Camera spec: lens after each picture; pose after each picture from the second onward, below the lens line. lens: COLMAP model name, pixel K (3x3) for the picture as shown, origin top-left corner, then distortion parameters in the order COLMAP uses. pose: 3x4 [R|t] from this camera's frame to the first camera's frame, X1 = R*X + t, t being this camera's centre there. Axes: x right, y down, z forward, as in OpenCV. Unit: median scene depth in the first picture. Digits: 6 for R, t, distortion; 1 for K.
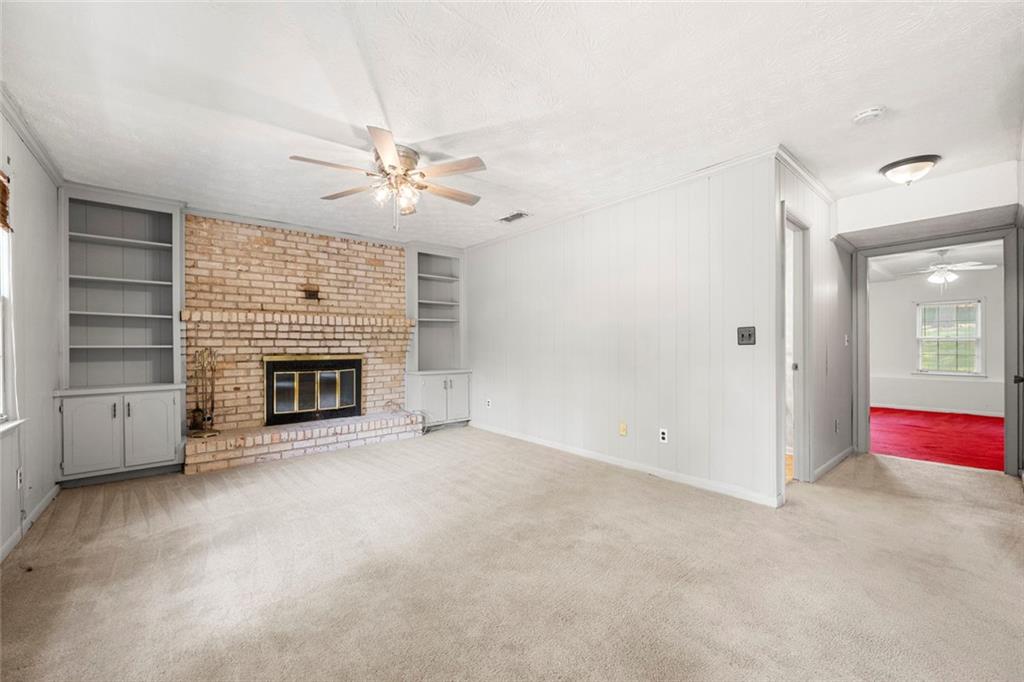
lens RADIAL K [[403.0, 0, 512.8], [0, 403.0, 344.3], [0, 0, 1]] dist [-0.001509, -0.000546]
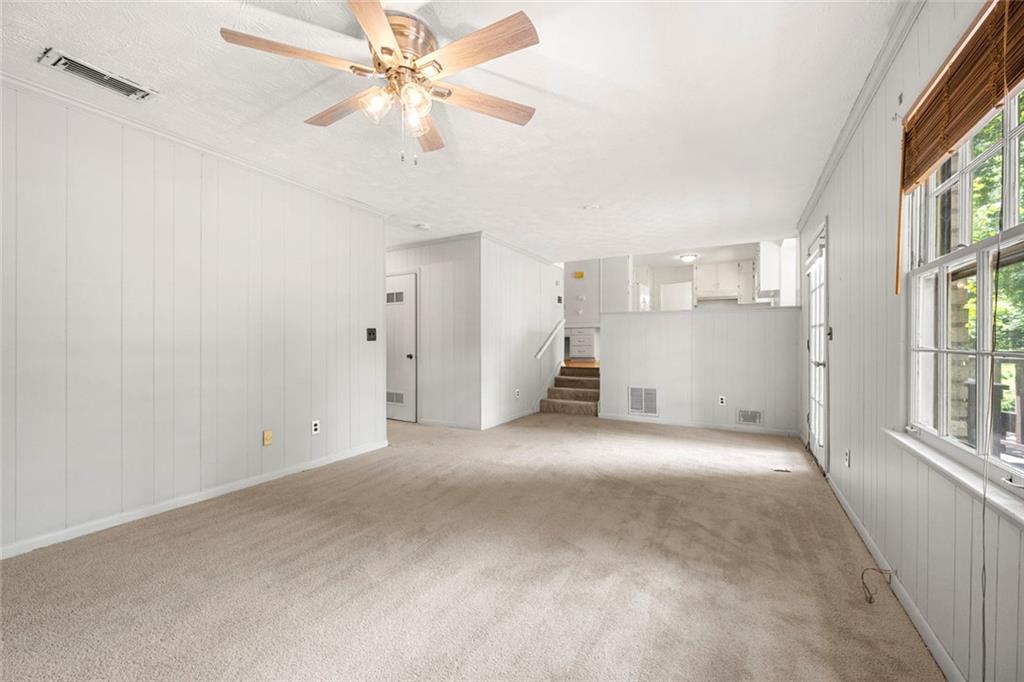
lens RADIAL K [[403.0, 0, 510.6], [0, 403.0, 341.8], [0, 0, 1]] dist [-0.001509, -0.000546]
pose [[-0.350622, 0.001700, 0.936515, -0.840701], [0.000599, 0.999999, -0.001591, 0.007233], [-0.936517, 0.000003, -0.350623, 0.950054]]
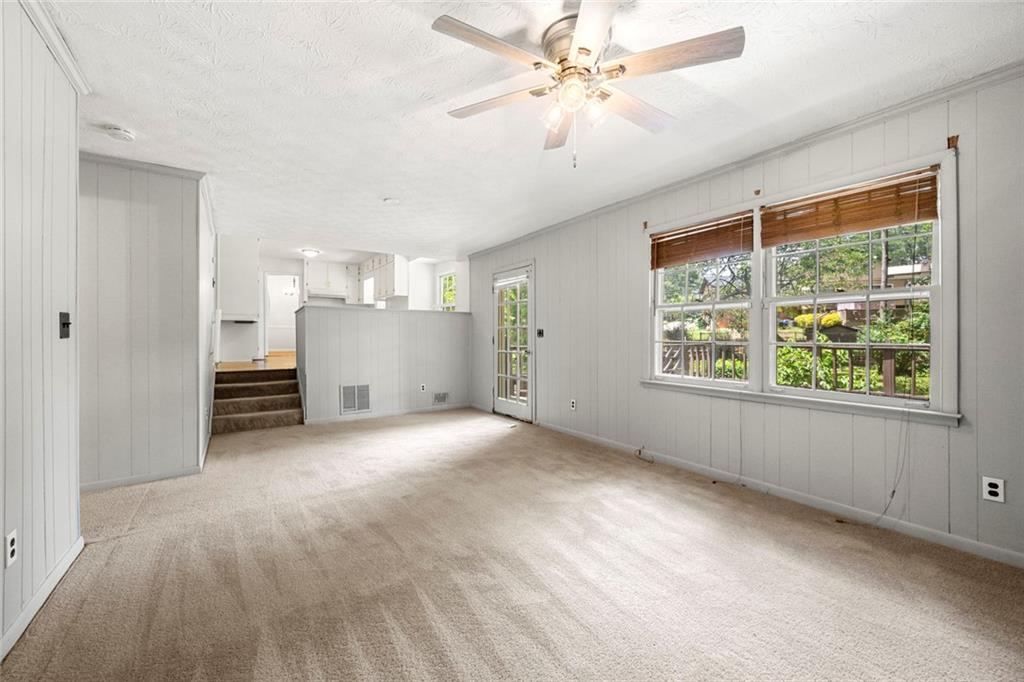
lens RADIAL K [[403.0, 0, 513.9], [0, 403.0, 339.6], [0, 0, 1]] dist [-0.001509, -0.000546]
pose [[-0.995864, 0.002673, 0.090812, -0.225774], [0.003128, 0.999983, 0.004869, 0.002448], [-0.090797, 0.005133, -0.995856, 1.469462]]
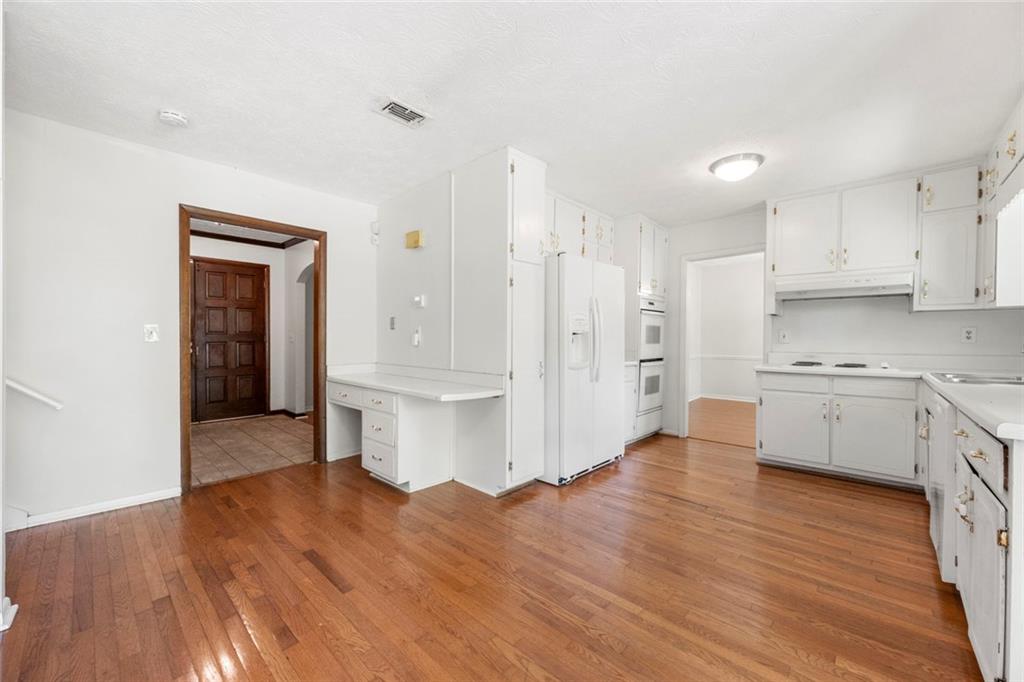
lens RADIAL K [[403.0, 0, 514.4], [0, 403.0, 345.3], [0, 0, 1]] dist [-0.001509, -0.000546]
pose [[-0.137833, -0.013419, 0.990365, 0.668217], [-0.003348, 0.999909, 0.013082, -0.221325], [-0.990450, -0.001513, -0.137865, -0.738260]]
